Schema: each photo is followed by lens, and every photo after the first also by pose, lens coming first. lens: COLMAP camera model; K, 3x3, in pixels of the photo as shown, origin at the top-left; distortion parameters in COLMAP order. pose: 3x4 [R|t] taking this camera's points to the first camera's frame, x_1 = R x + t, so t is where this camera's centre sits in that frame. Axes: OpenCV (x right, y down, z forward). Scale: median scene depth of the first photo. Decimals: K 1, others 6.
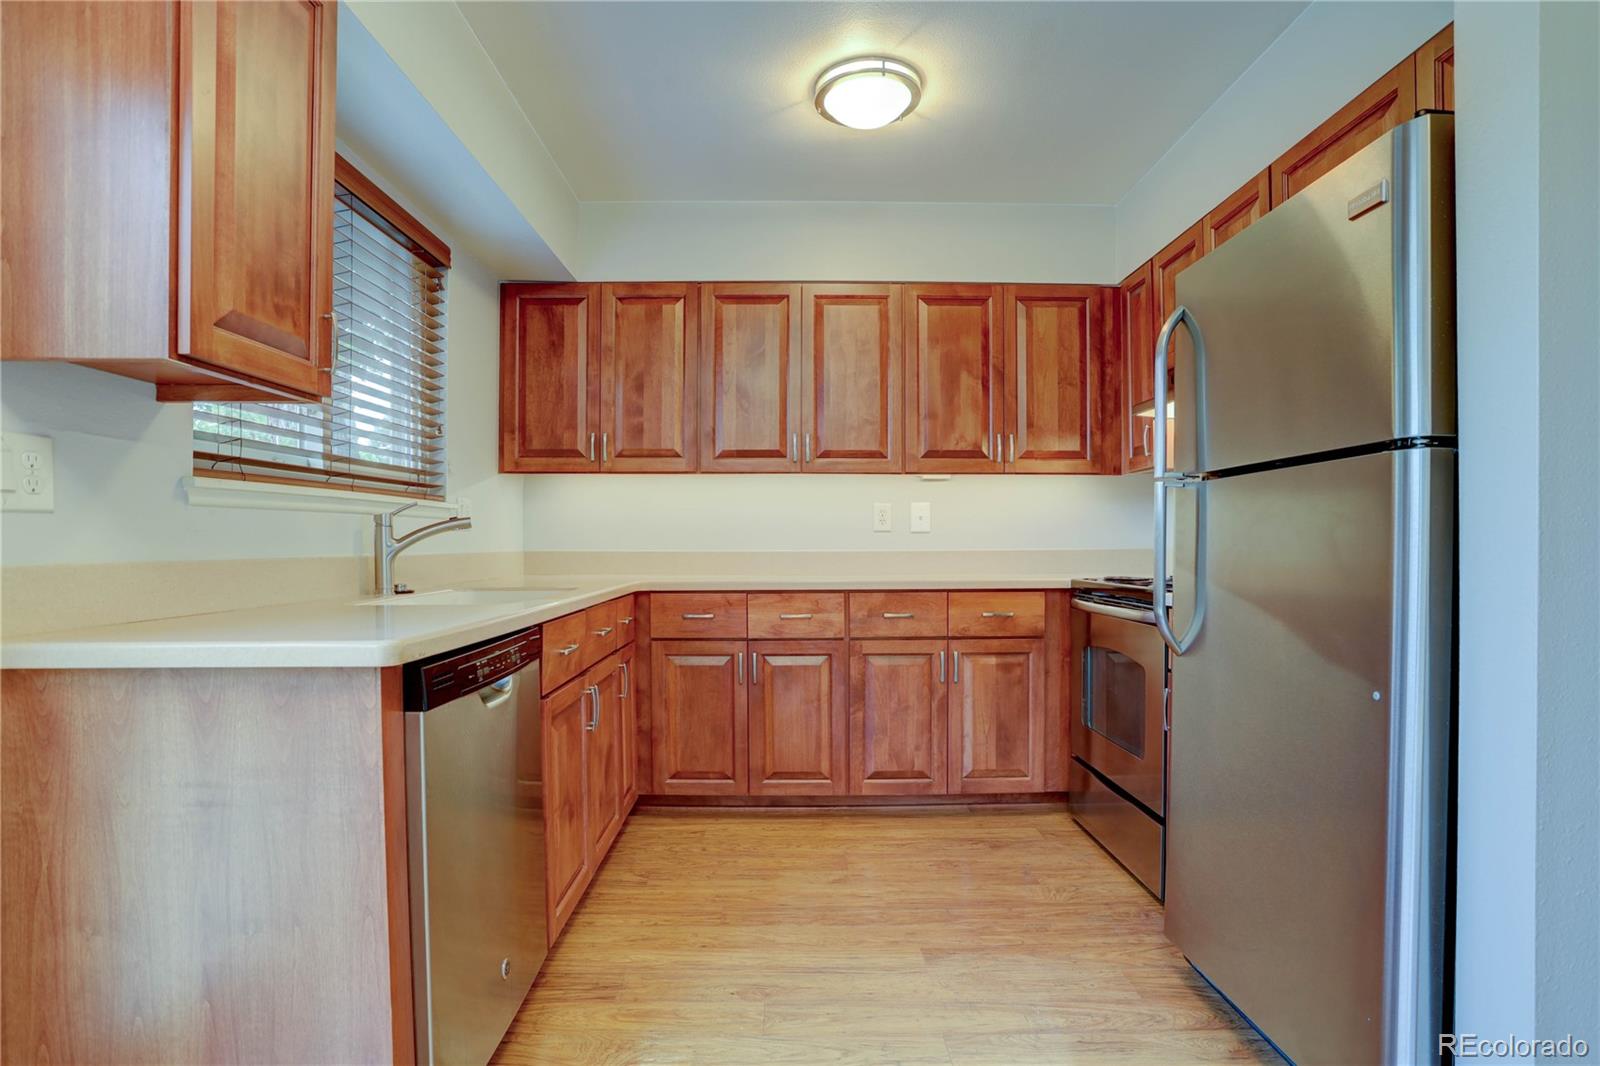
lens RADIAL K [[800.5, 0, 828.0], [0, 800.5, 537.7], [0, 0, 1]] dist [-0.059333, 0.024811]
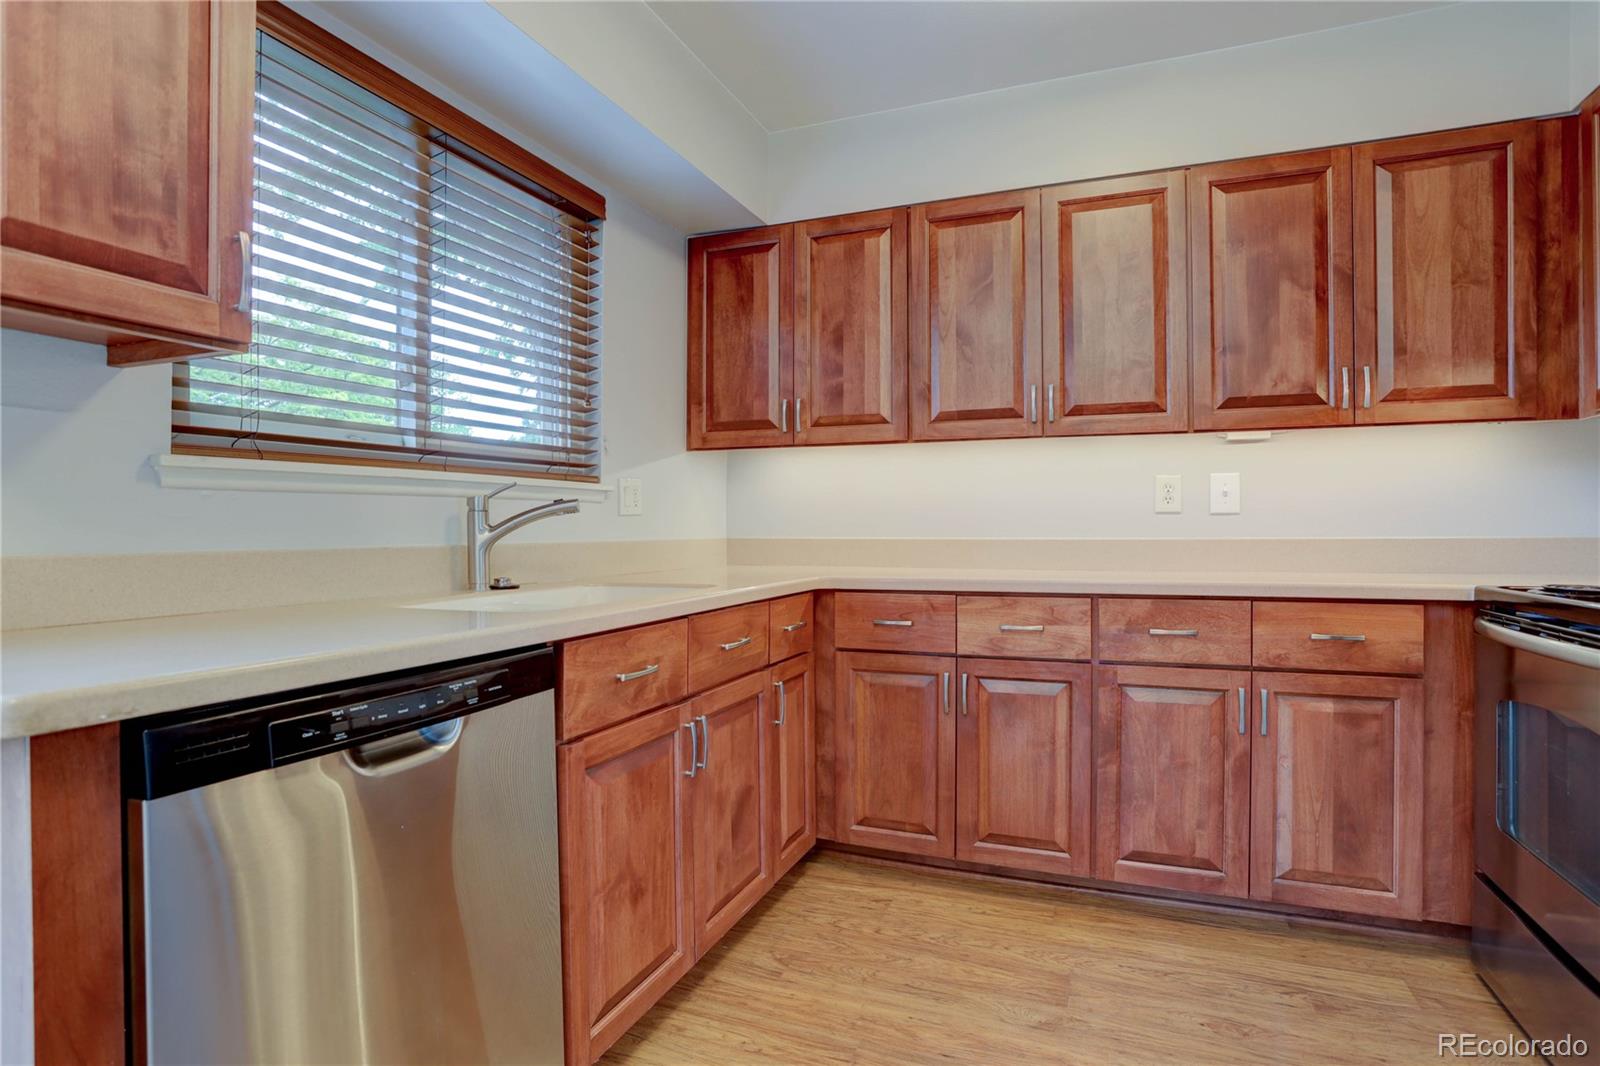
lens RADIAL K [[800.5, 0, 816.6], [0, 800.5, 522.6], [0, 0, 1]] dist [-0.059333, 0.024811]
pose [[0.912274, -0.003425, -0.409567, 0.087601], [0.003955, 0.999992, 0.000447, -0.000499], [0.409562, -0.002028, 0.912280, 0.242232]]
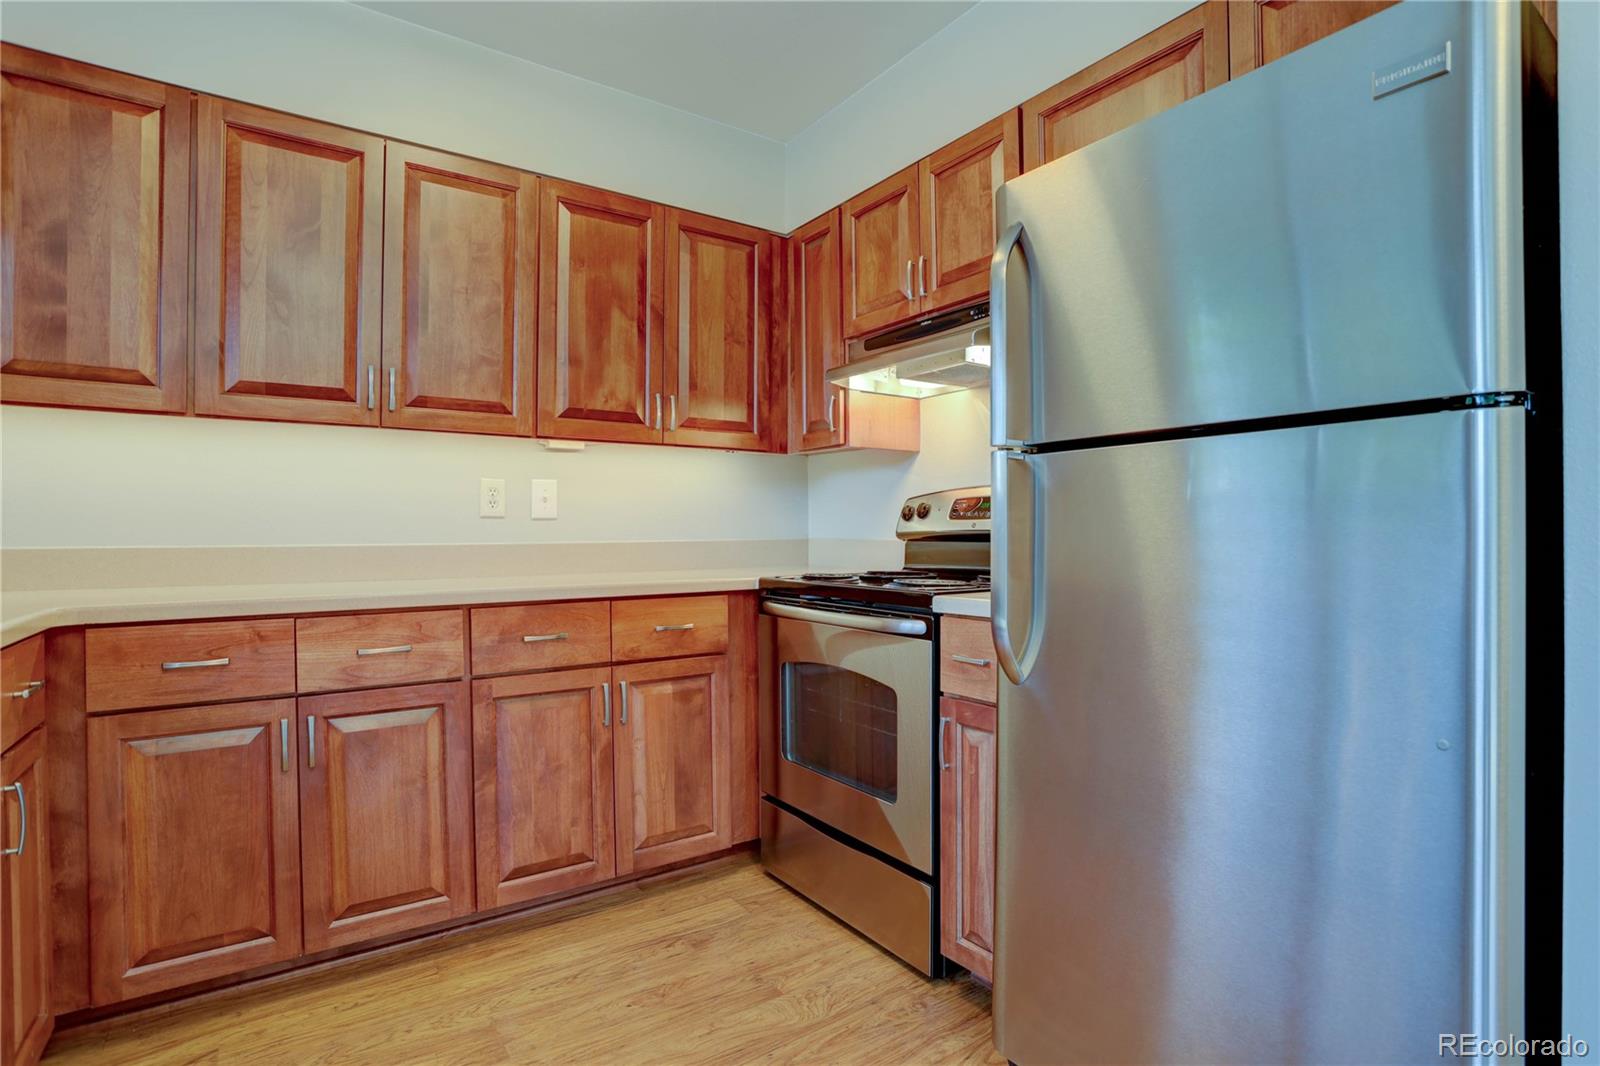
lens RADIAL K [[800.5, 0, 815.7], [0, 800.5, 528.5], [0, 0, 1]] dist [-0.059333, 0.024811]
pose [[0.850436, 0.001464, 0.526077, -0.075873], [-0.002671, 0.999995, 0.001535, 0.000521], [-0.526072, -0.002711, 0.850436, 0.288213]]
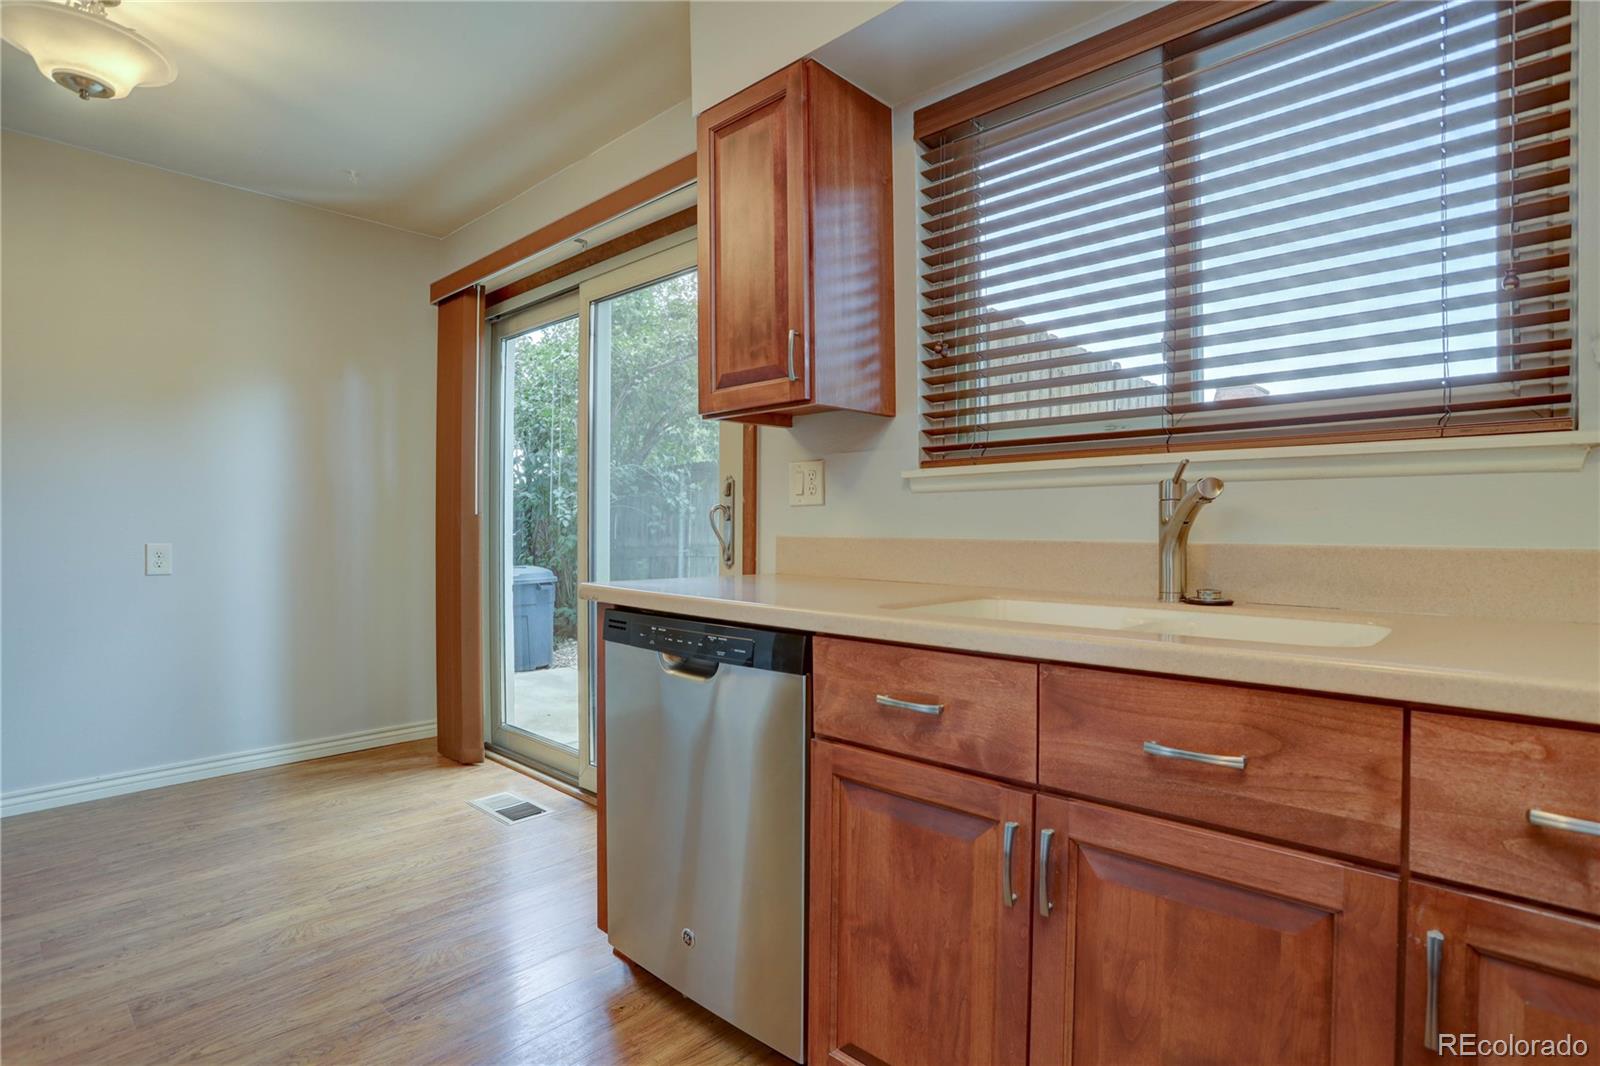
lens RADIAL K [[800.5, 0, 795.0], [0, 800.5, 529.9], [0, 0, 1]] dist [-0.059333, 0.024811]
pose [[-0.717075, 0.006280, -0.696968, 0.096160], [0.003957, 0.999980, 0.004939, 0.004398], [0.696985, 0.000784, -0.717085, 0.844780]]
